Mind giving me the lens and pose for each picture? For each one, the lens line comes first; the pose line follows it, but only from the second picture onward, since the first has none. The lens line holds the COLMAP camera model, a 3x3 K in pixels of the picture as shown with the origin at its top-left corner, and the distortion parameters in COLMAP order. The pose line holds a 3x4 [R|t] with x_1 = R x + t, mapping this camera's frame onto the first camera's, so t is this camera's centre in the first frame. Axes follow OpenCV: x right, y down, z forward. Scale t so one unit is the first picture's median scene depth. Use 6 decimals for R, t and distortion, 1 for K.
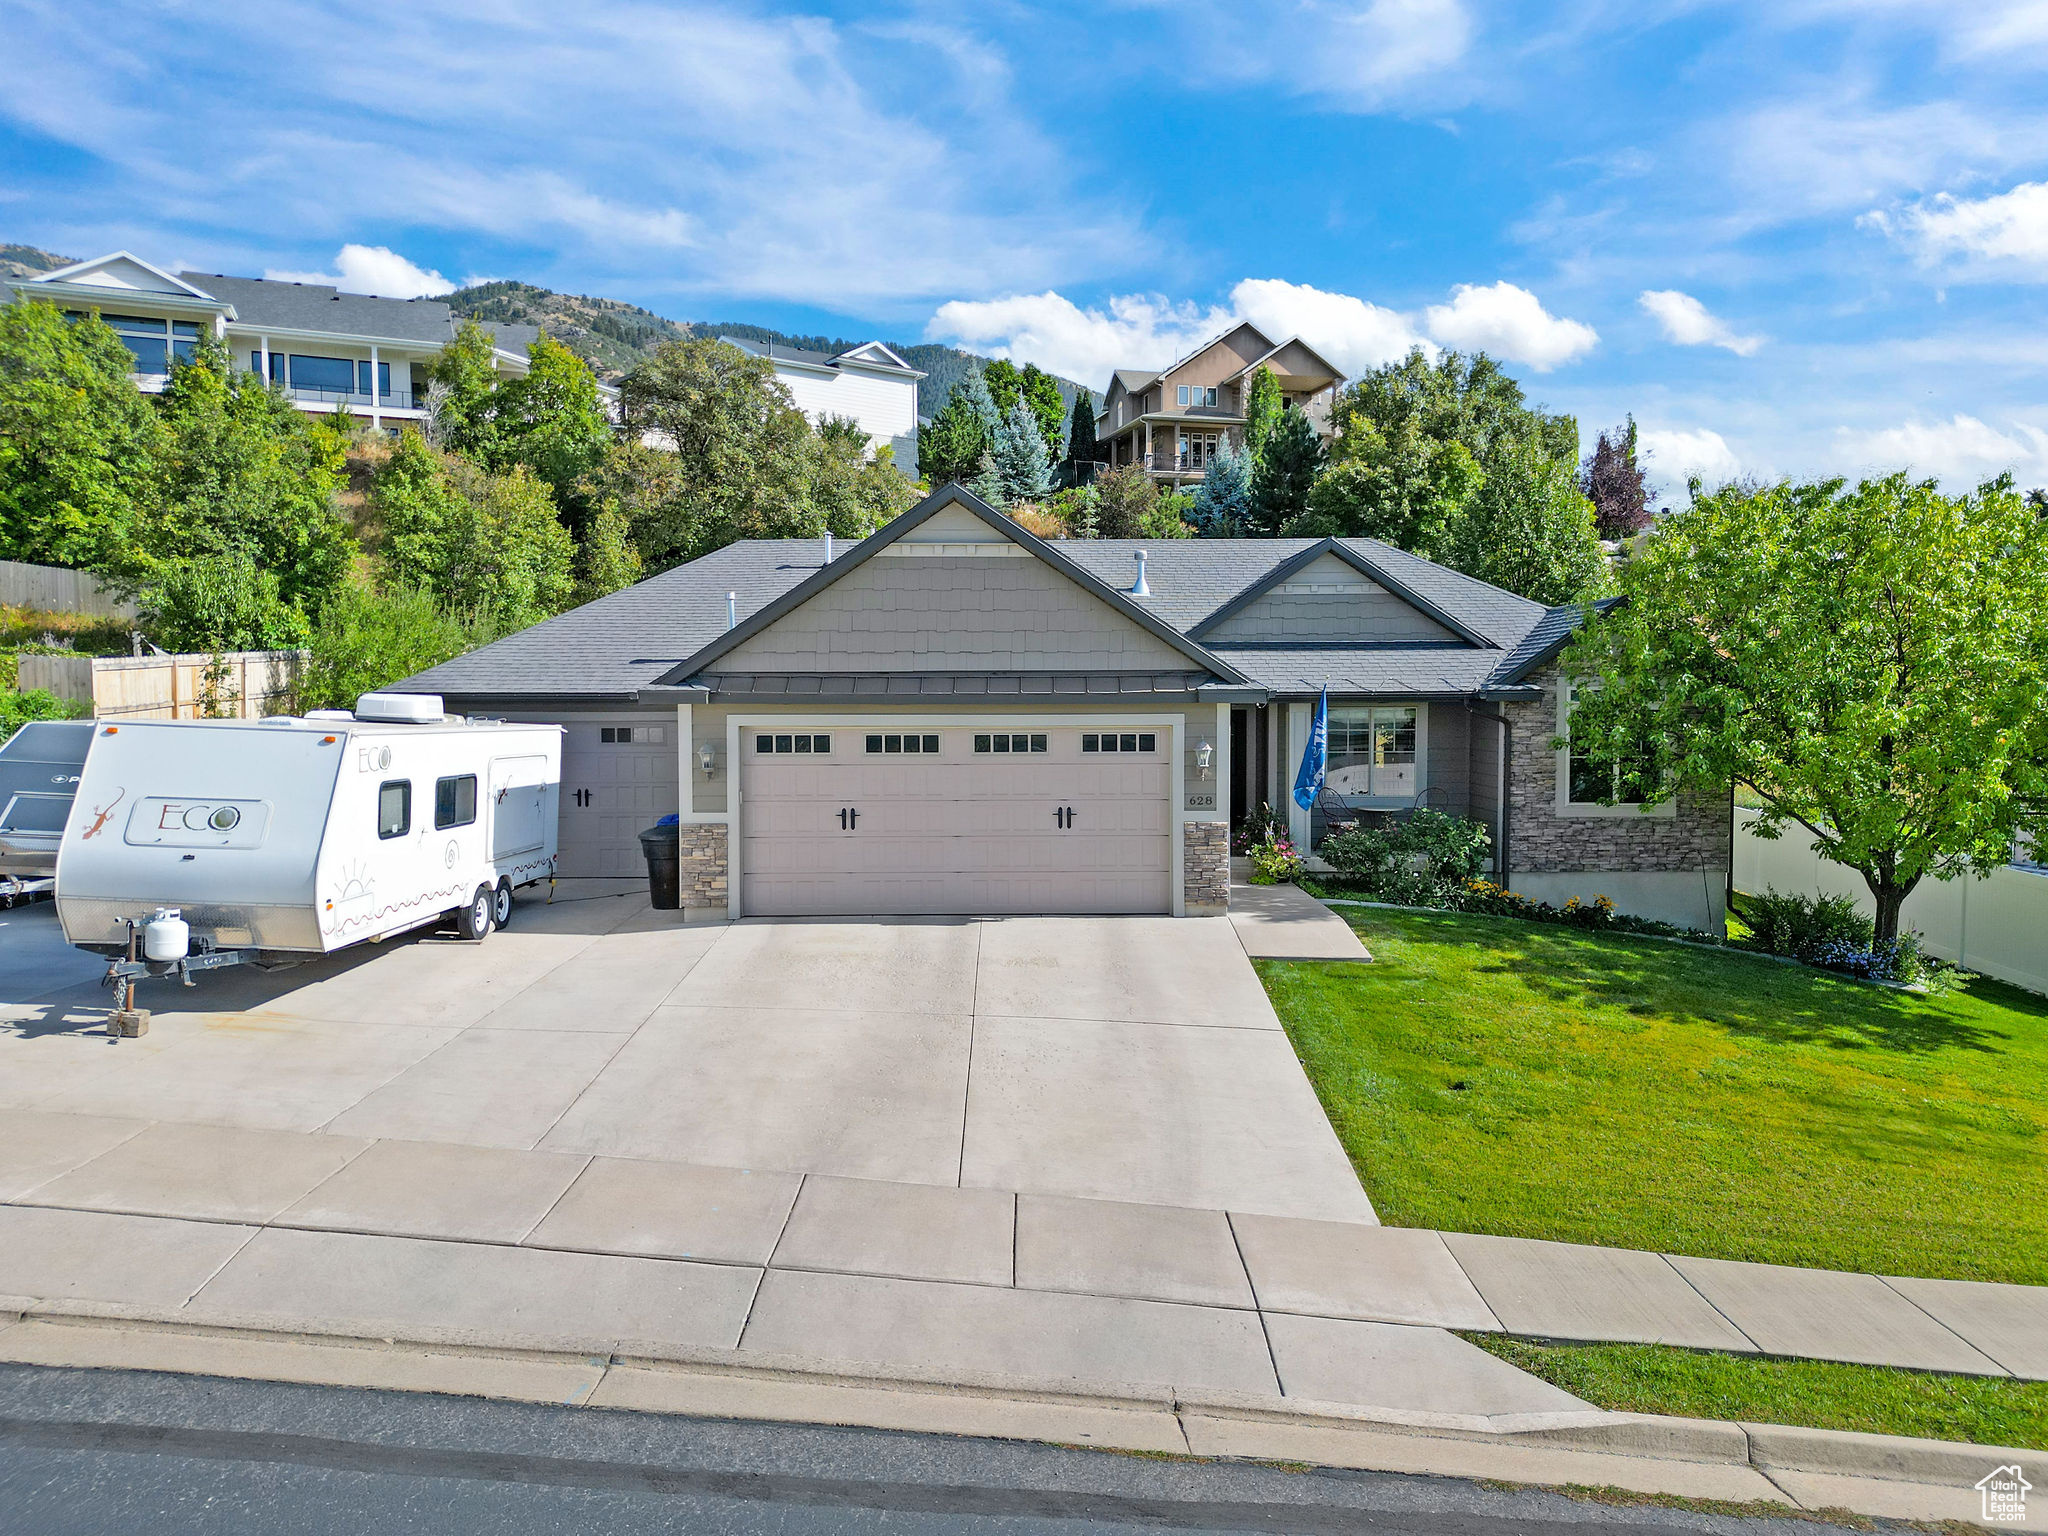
lens RADIAL K [[1432.3, 0, 1024.0], [0, 1432.3, 768.0], [0, 0, 1]] dist [0.067319, -0.051141]
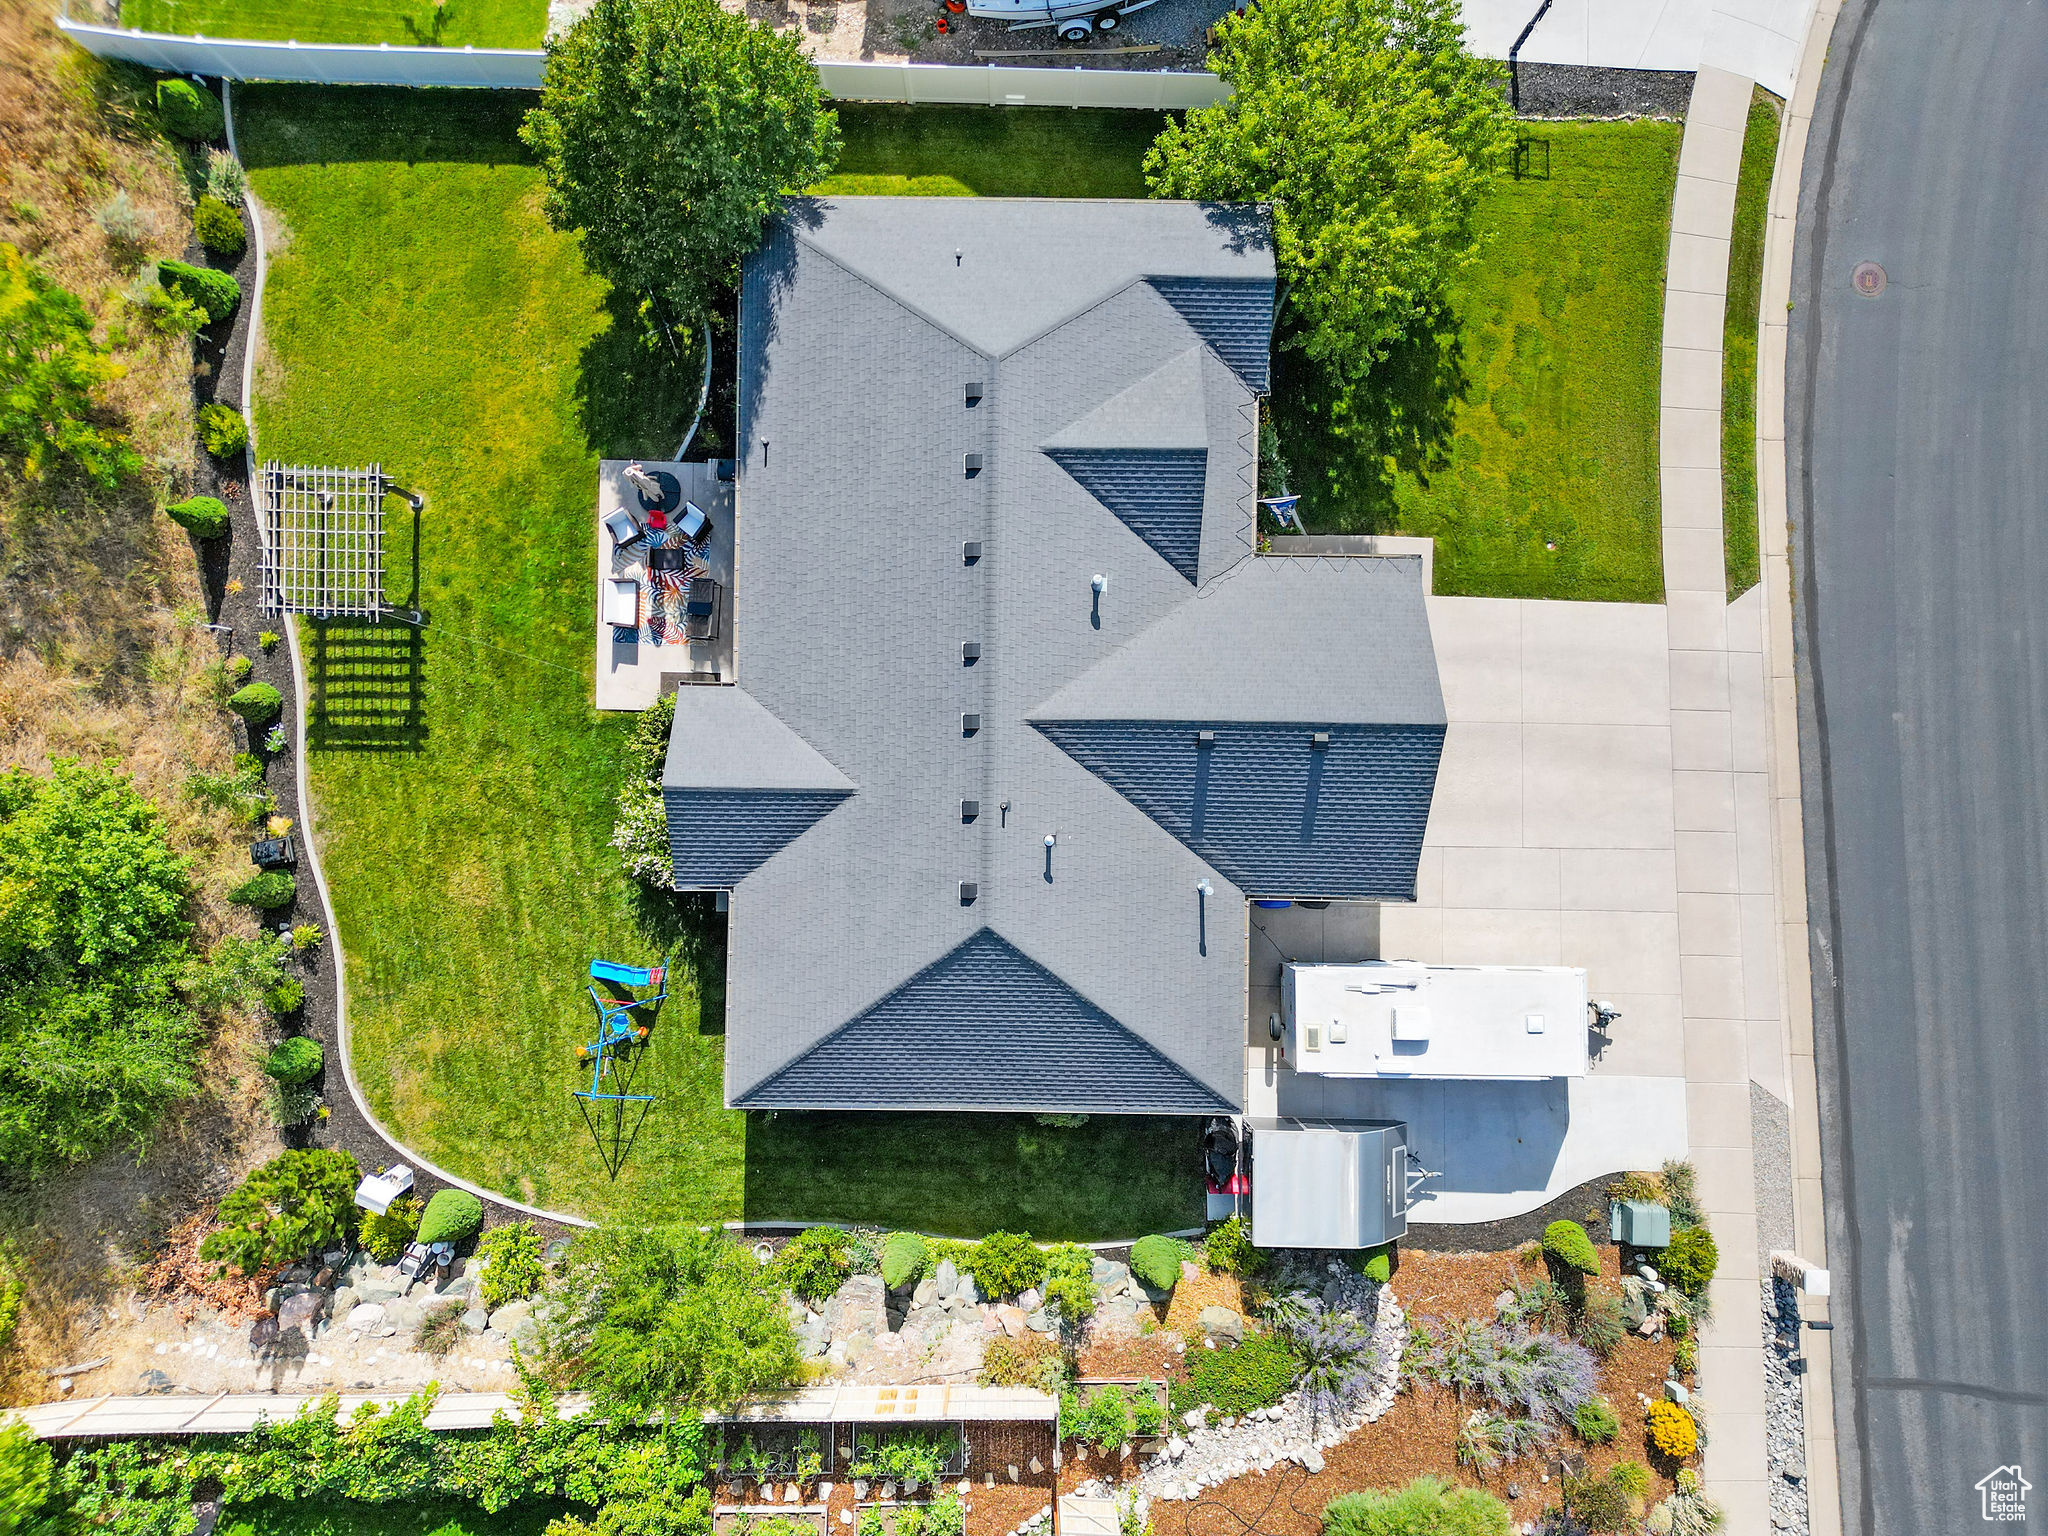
lens RADIAL K [[1425.8, 0, 1024.0], [0, 1425.8, 768.0], [0, 0, 1]] dist [0.092735, -0.107727]
pose [[0.024038, -0.999600, 0.014904, -0.113049], [0.046577, 0.016012, 0.998786, -1.564503], [-0.998625, -0.023315, 0.046944, 1.151715]]
